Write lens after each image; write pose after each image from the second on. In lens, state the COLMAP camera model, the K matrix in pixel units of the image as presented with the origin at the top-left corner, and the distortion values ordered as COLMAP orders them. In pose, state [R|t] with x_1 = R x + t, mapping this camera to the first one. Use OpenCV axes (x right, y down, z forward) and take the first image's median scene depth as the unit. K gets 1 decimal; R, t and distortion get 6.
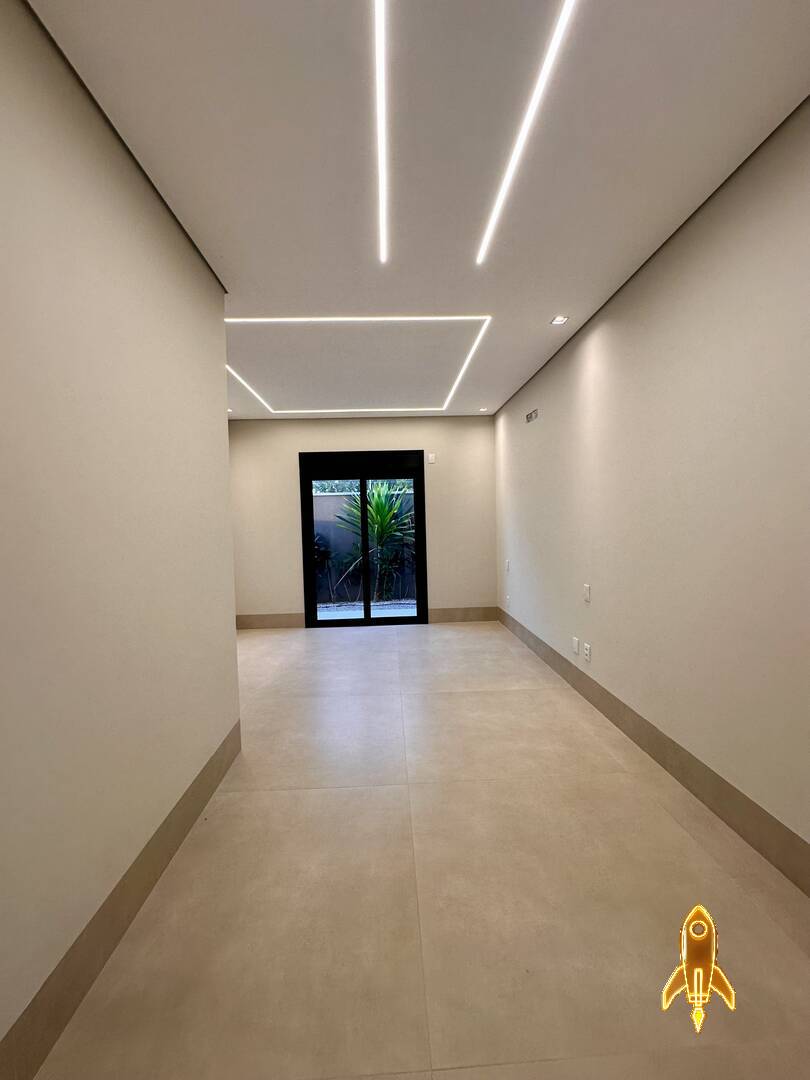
lens RADIAL K [[430.7, 0, 408.0], [0, 430.7, 534.6], [0, 0, 1]] dist [-0.007449, 0.001631]
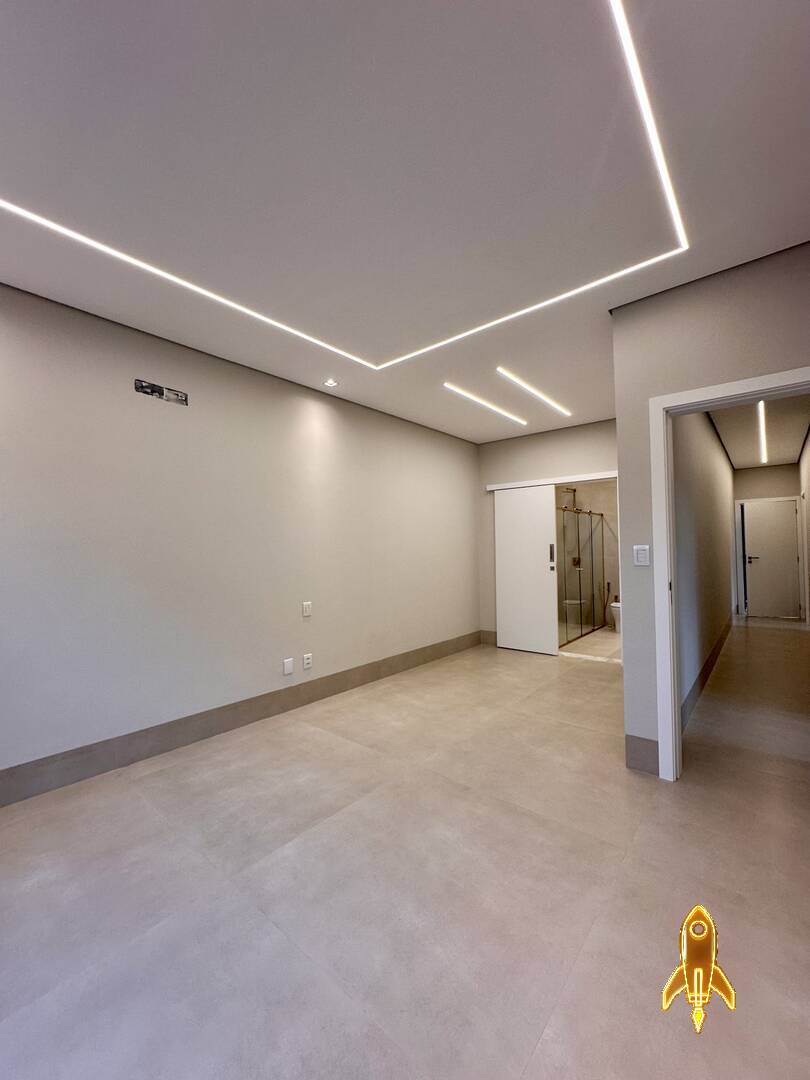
lens RADIAL K [[430.7, 0, 405.3], [0, 430.7, 543.1], [0, 0, 1]] dist [-0.007449, 0.001631]
pose [[-0.726401, 0.043279, 0.685908, -0.581289], [0.056417, 0.998402, -0.003249, -0.024867], [-0.684952, 0.036337, -0.727681, 1.650067]]
